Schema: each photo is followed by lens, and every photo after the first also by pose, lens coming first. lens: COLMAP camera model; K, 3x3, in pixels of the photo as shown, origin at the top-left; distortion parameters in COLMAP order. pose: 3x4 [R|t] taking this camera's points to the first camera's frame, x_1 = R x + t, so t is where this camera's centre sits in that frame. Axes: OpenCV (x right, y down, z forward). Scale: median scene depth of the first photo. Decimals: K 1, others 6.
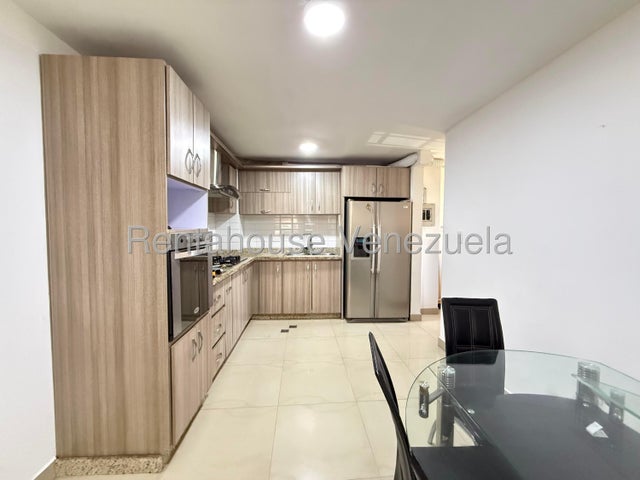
lens RADIAL K [[253.4, 0, 320.0], [0, 253.4, 240.0], [0, 0, 1]] dist [-0.002582, -0.000340]
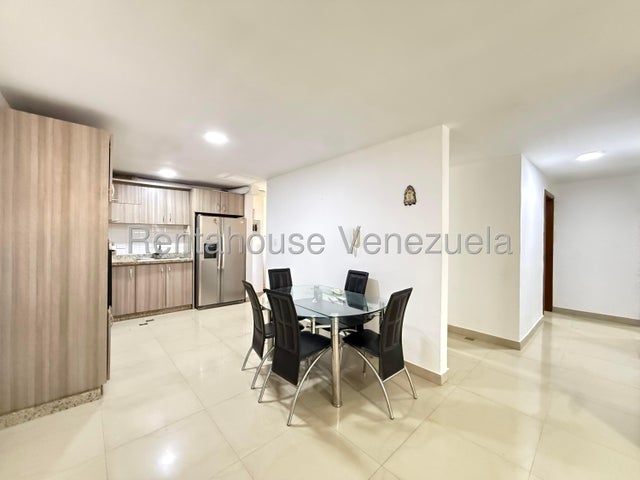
lens RADIAL K [[253.4, 0, 320.0], [0, 253.4, 240.0], [0, 0, 1]] dist [-0.002582, -0.000340]
pose [[0.780725, -0.000776, 0.624874, -0.211498], [0.022530, 0.999384, -0.026908, 0.019399], [-0.624468, 0.035086, 0.780262, -0.391636]]
